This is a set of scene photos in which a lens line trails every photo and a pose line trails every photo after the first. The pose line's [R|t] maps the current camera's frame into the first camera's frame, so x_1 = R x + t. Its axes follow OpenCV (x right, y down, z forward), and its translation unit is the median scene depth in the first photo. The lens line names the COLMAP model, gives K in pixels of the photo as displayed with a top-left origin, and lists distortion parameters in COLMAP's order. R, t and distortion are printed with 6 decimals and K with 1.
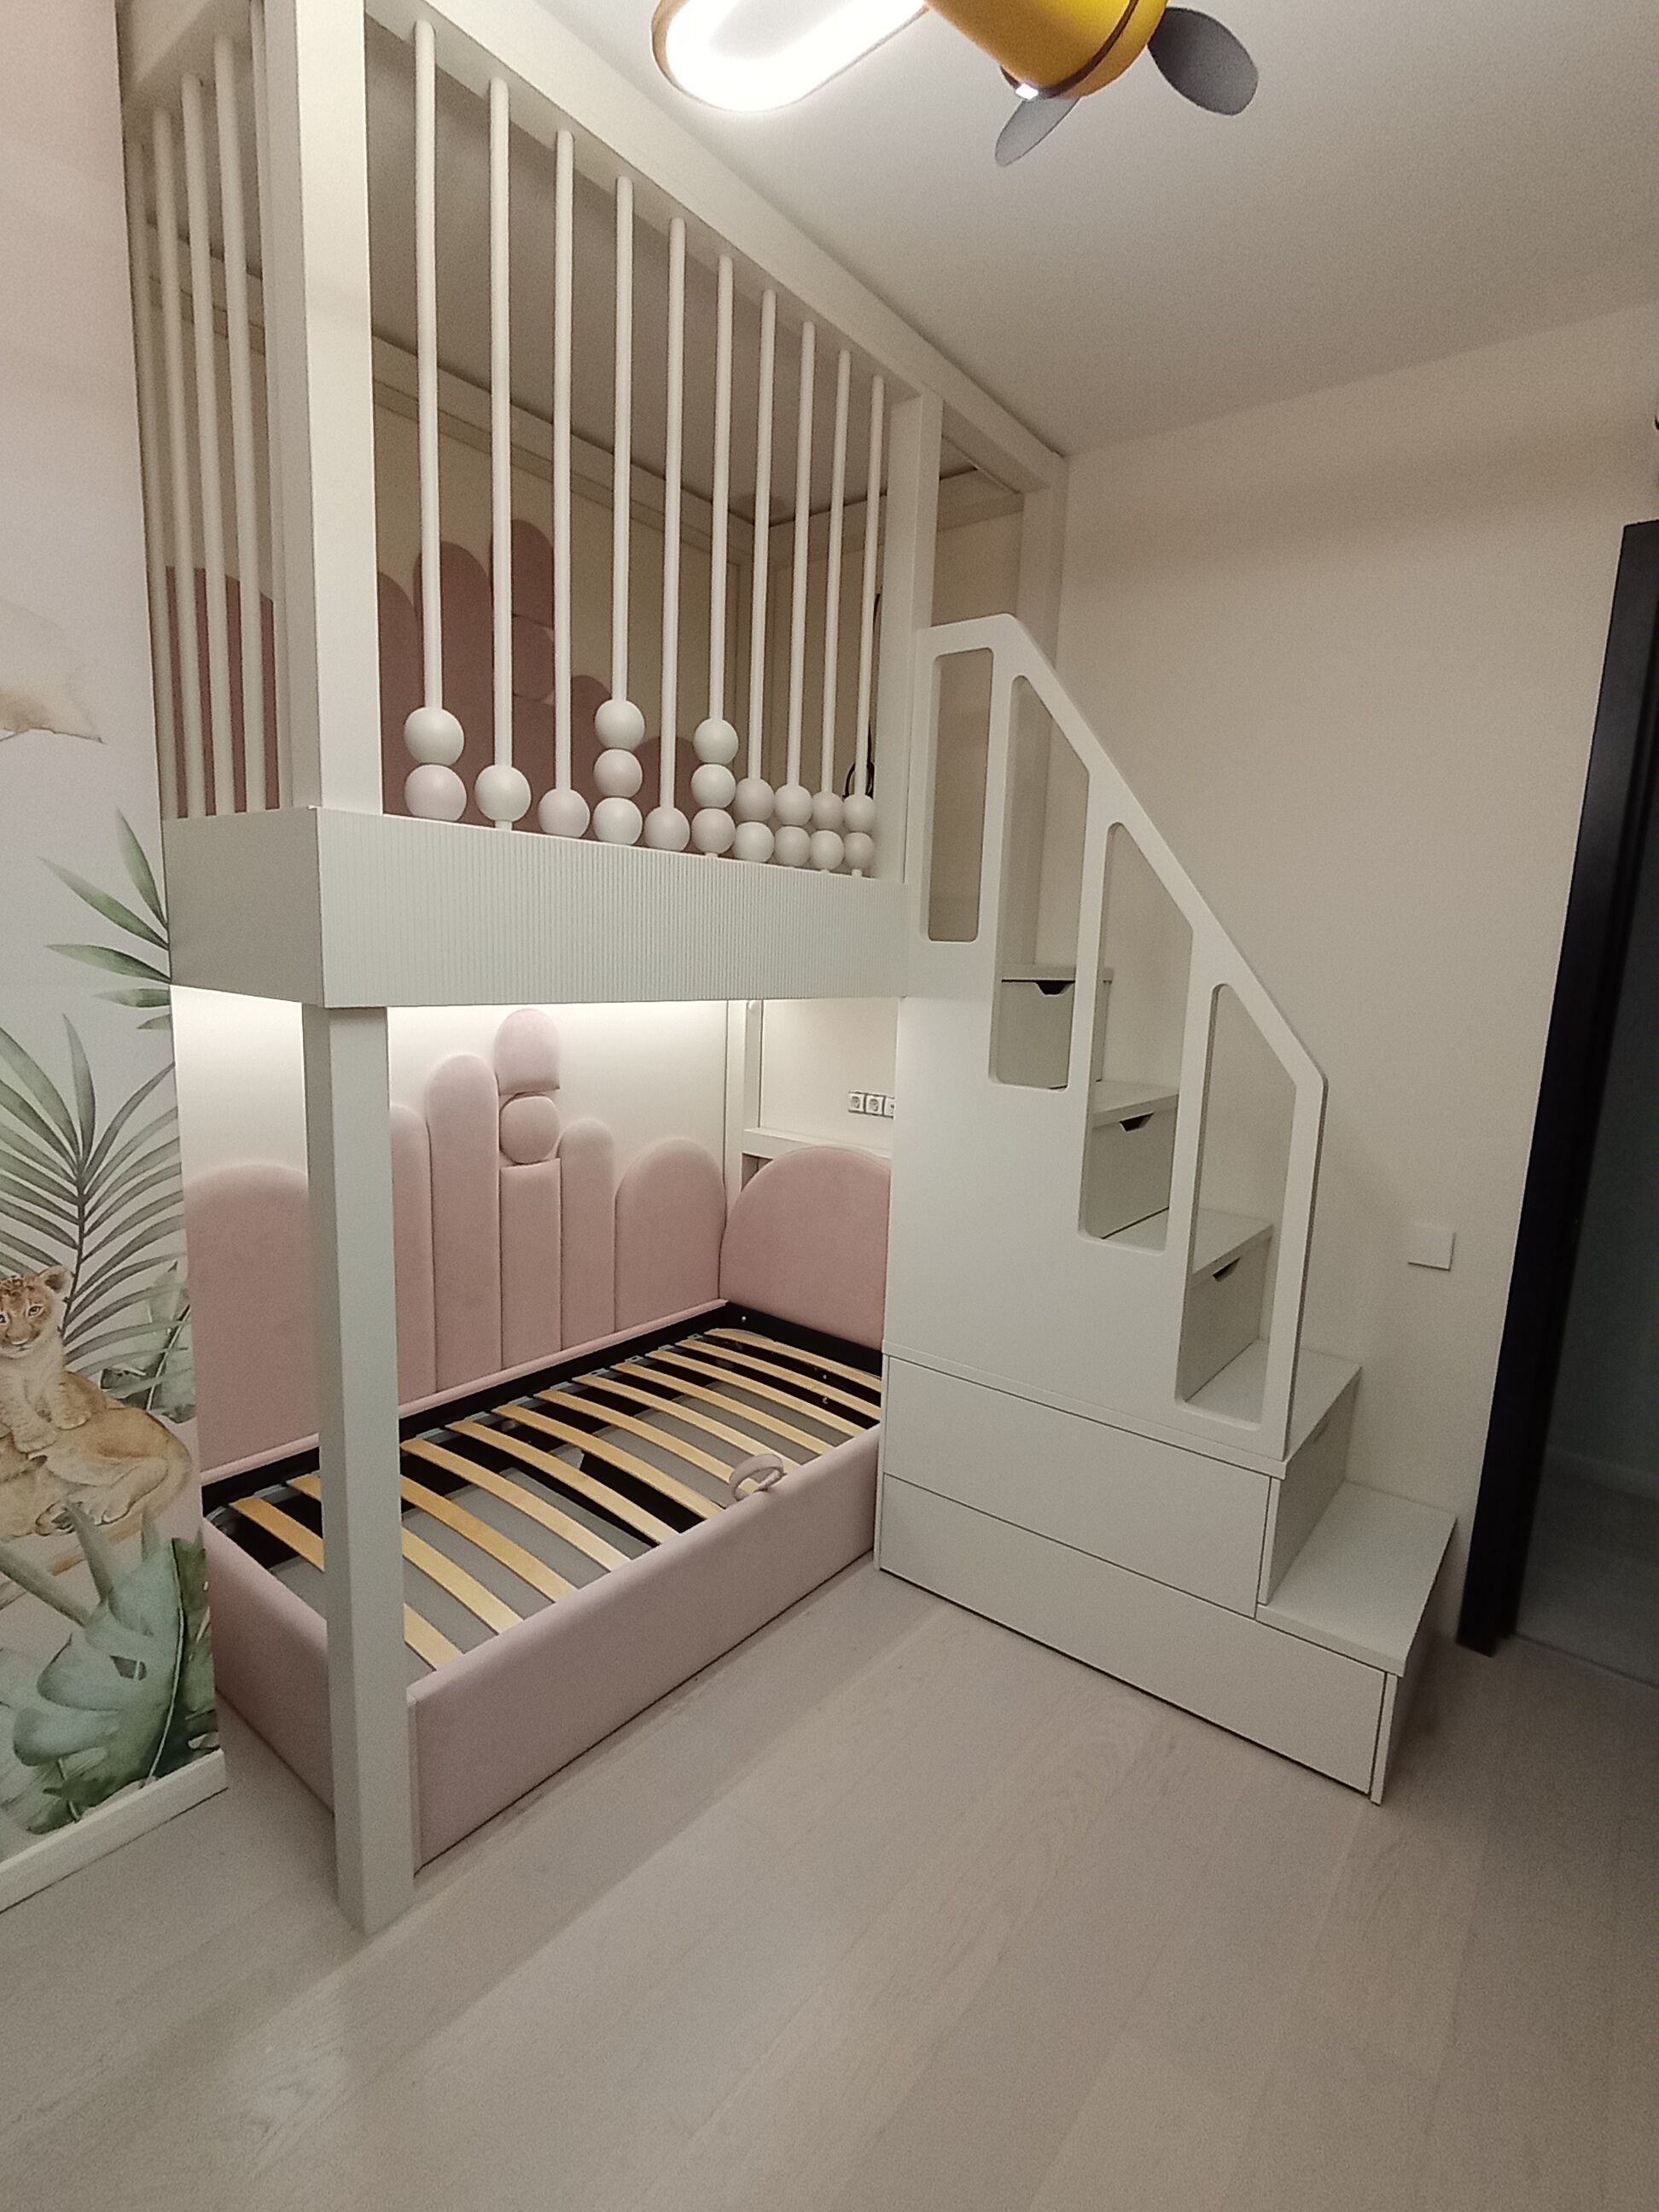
lens RADIAL K [[1042.7, 0, 843.0], [0, 1042.7, 1110.4], [0, 0, 1]] dist [-0.002923, -0.001107]
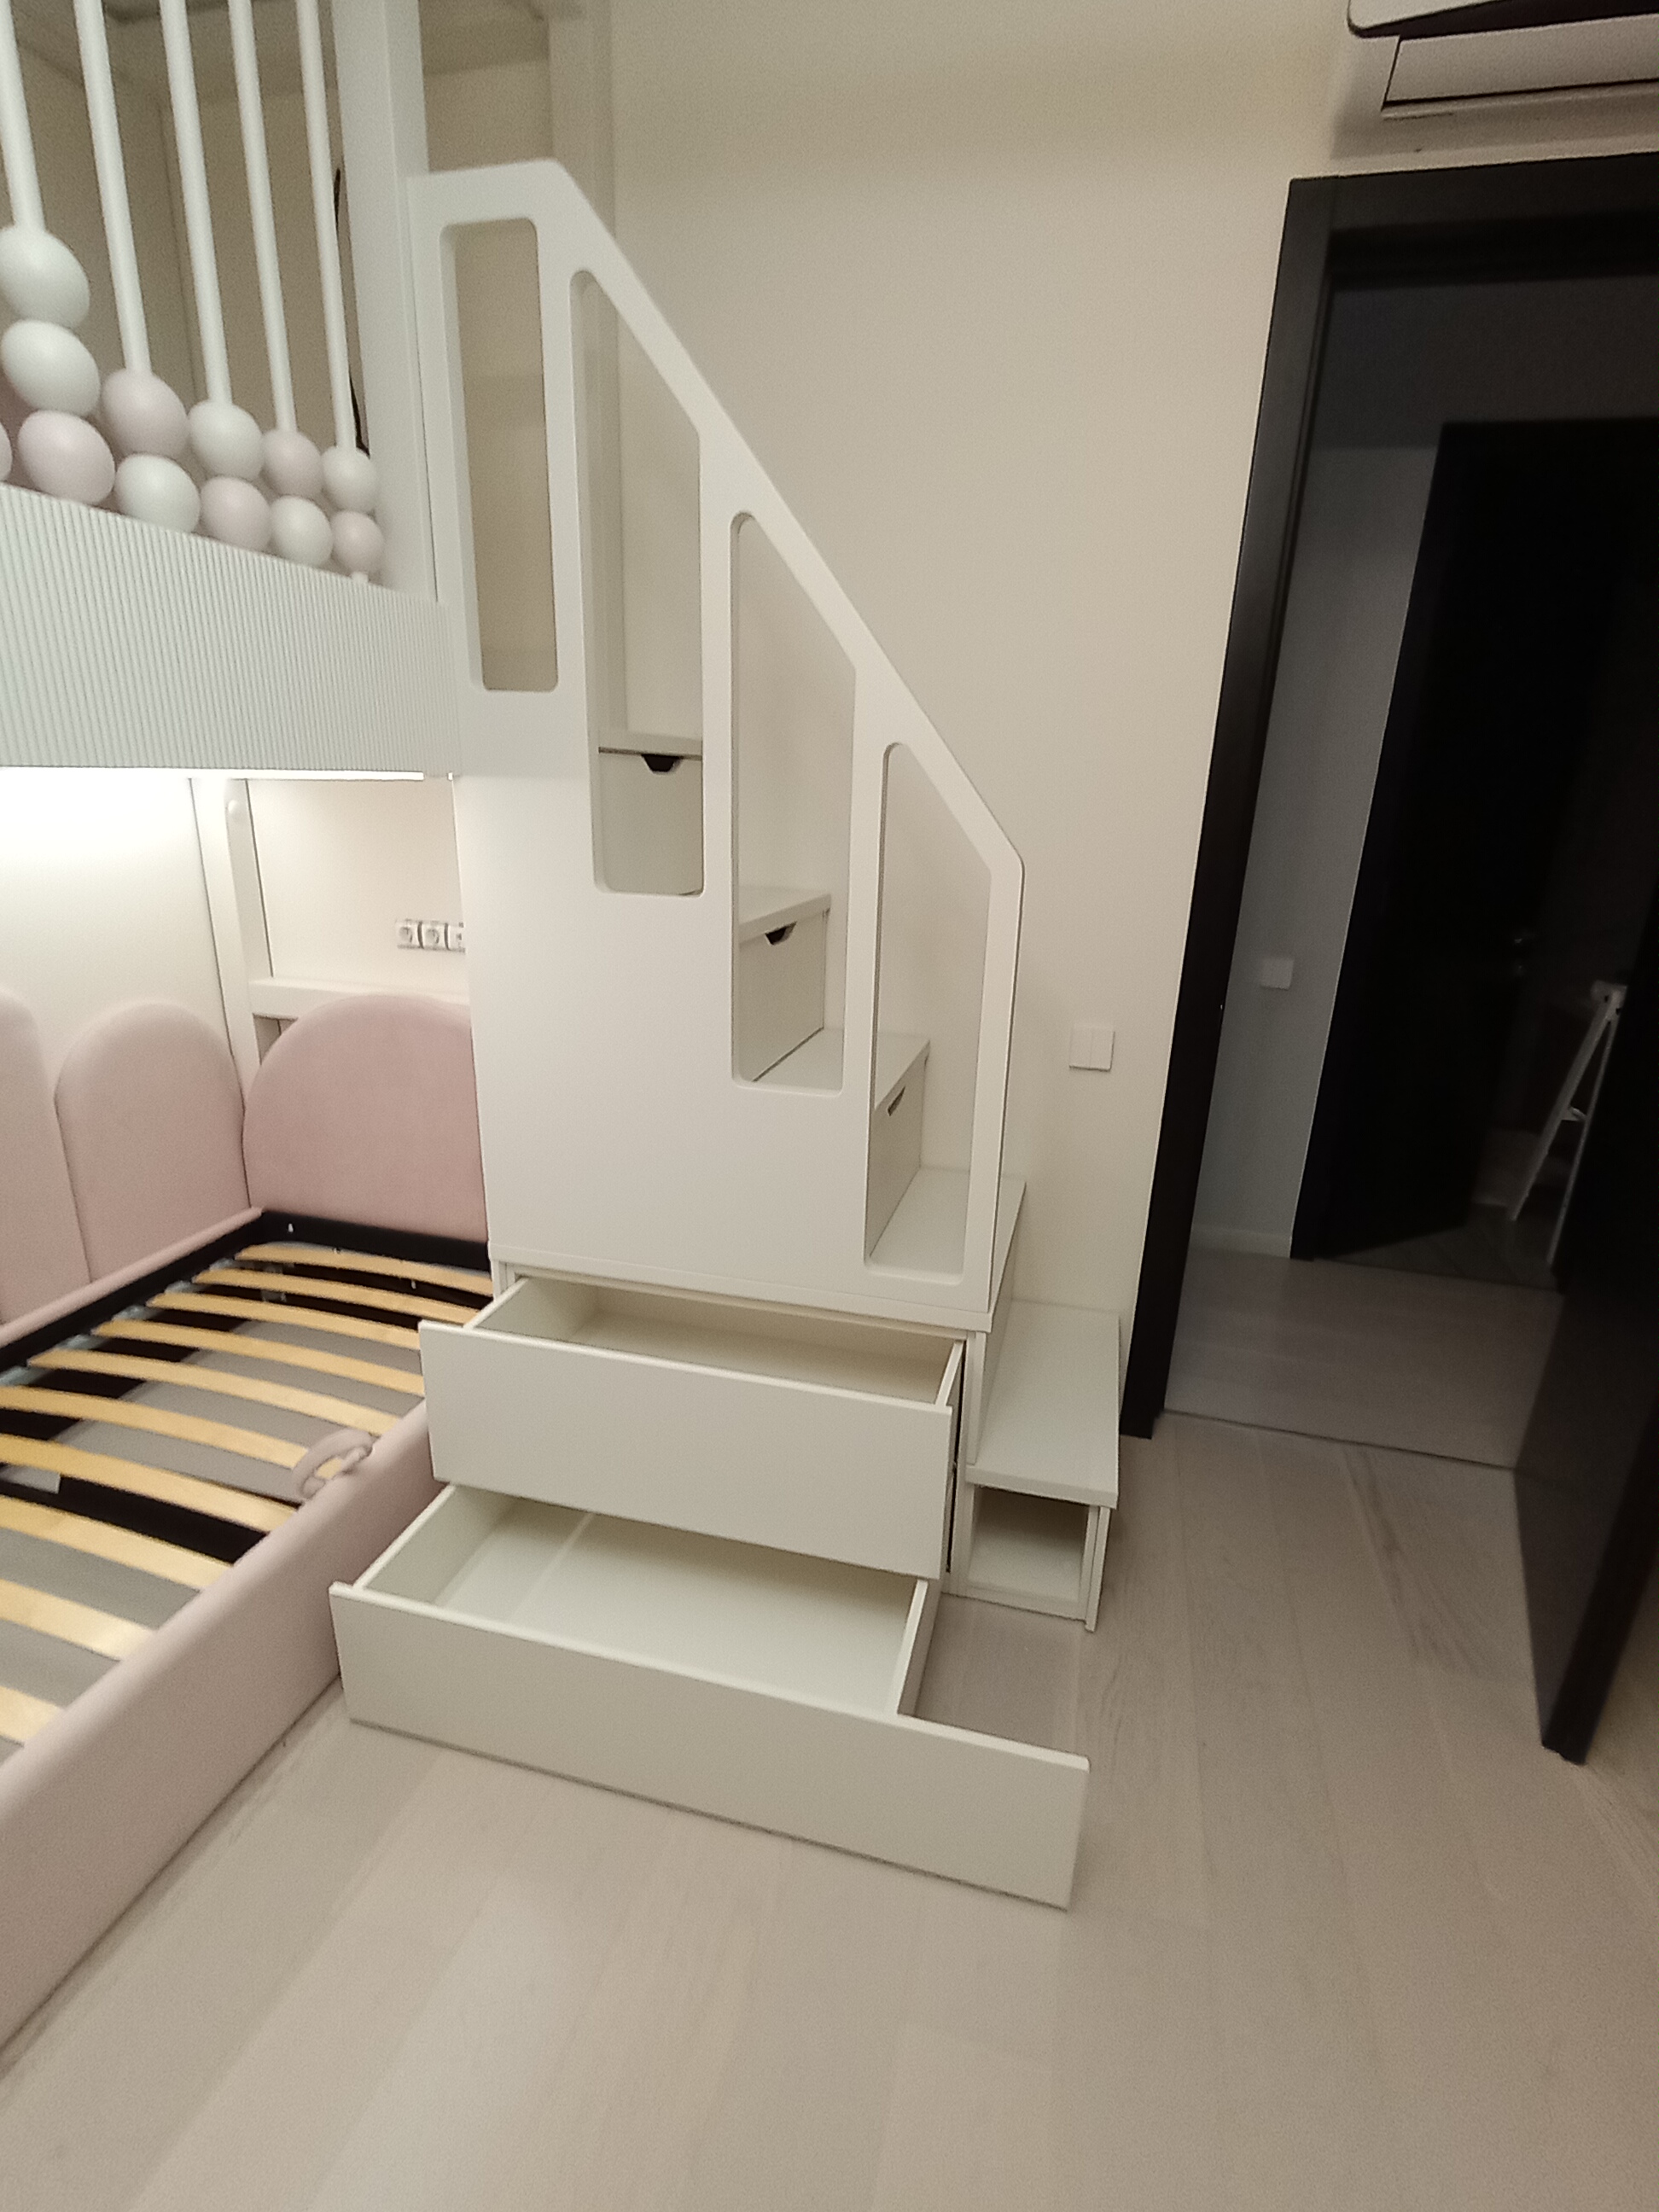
lens RADIAL K [[1042.7, 0, 843.0], [0, 1042.7, 1110.4], [0, 0, 1]] dist [-0.002923, -0.001107]
pose [[0.917629, -0.130792, 0.375301, 0.003393], [0.065840, 0.981278, 0.180993, 0.003202], [-0.391947, -0.141375, 0.909060, 0.295378]]
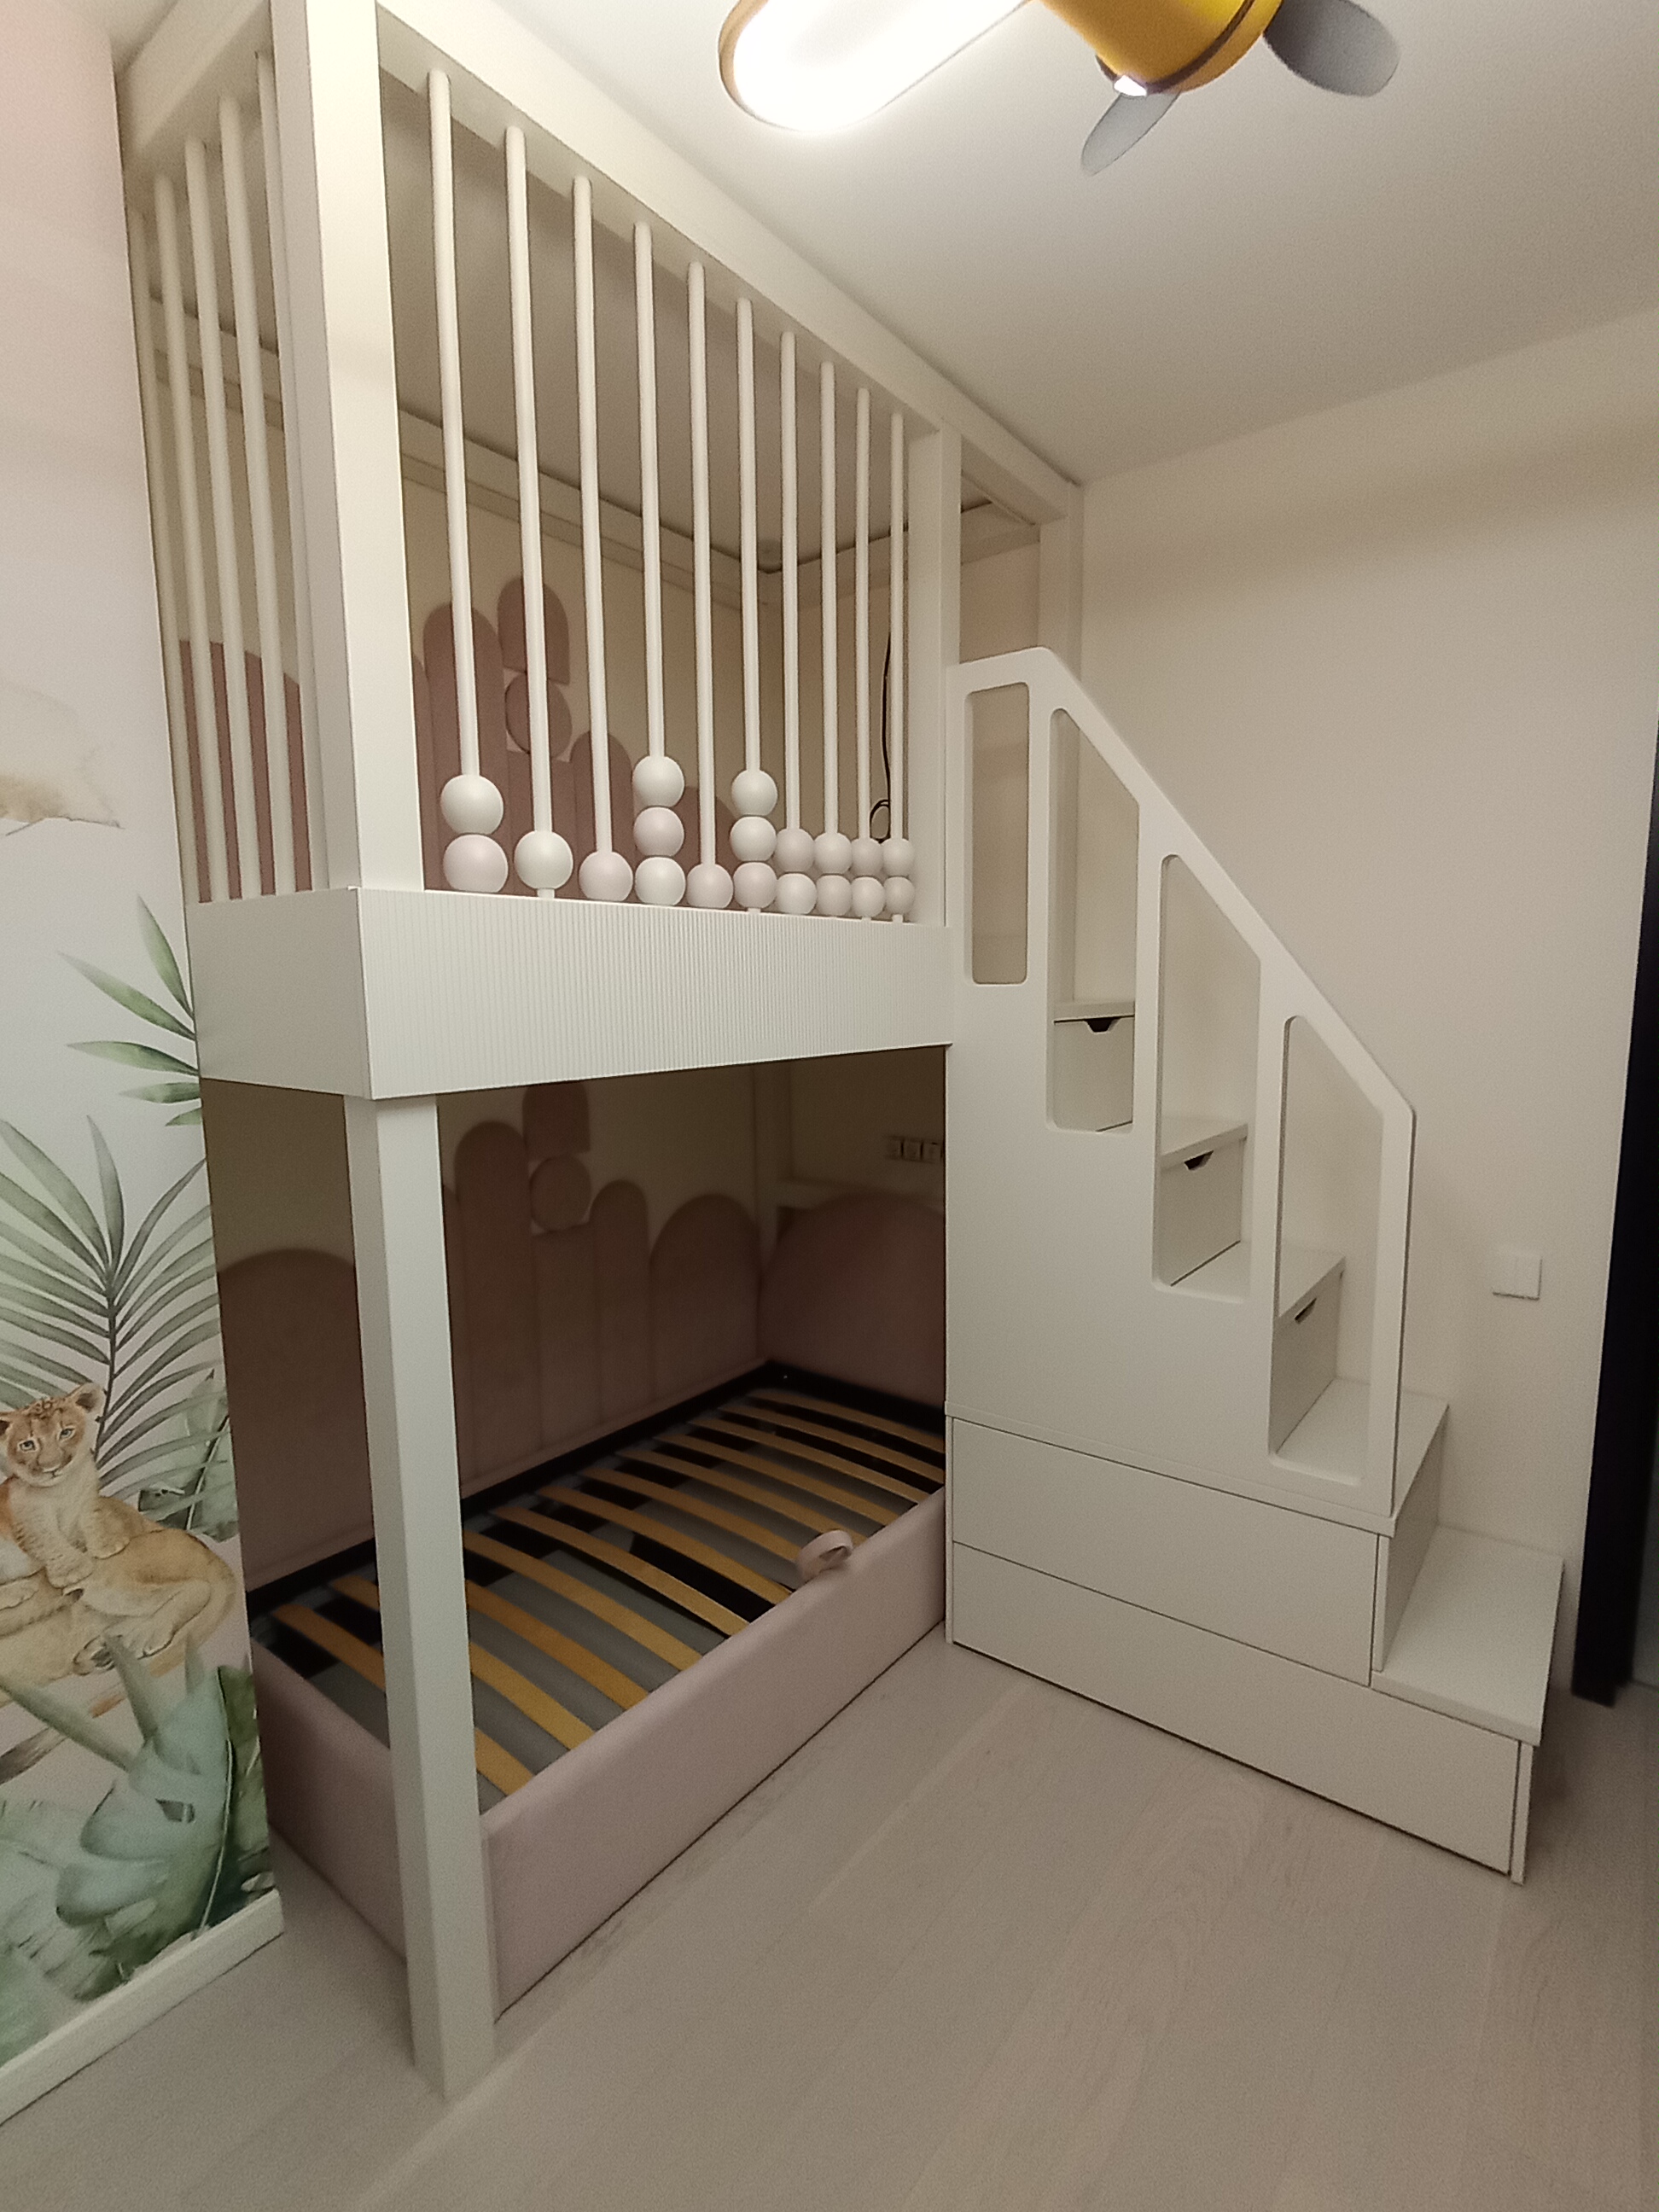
lens RADIAL K [[1042.7, 0, 843.0], [0, 1042.7, 1110.4], [0, 0, 1]] dist [-0.002923, -0.001107]
pose [[0.998649, -0.051941, 0.001294, -0.059495], [0.051956, 0.998172, -0.030875, -0.029184], [0.000312, 0.030901, 0.999522, 0.051271]]
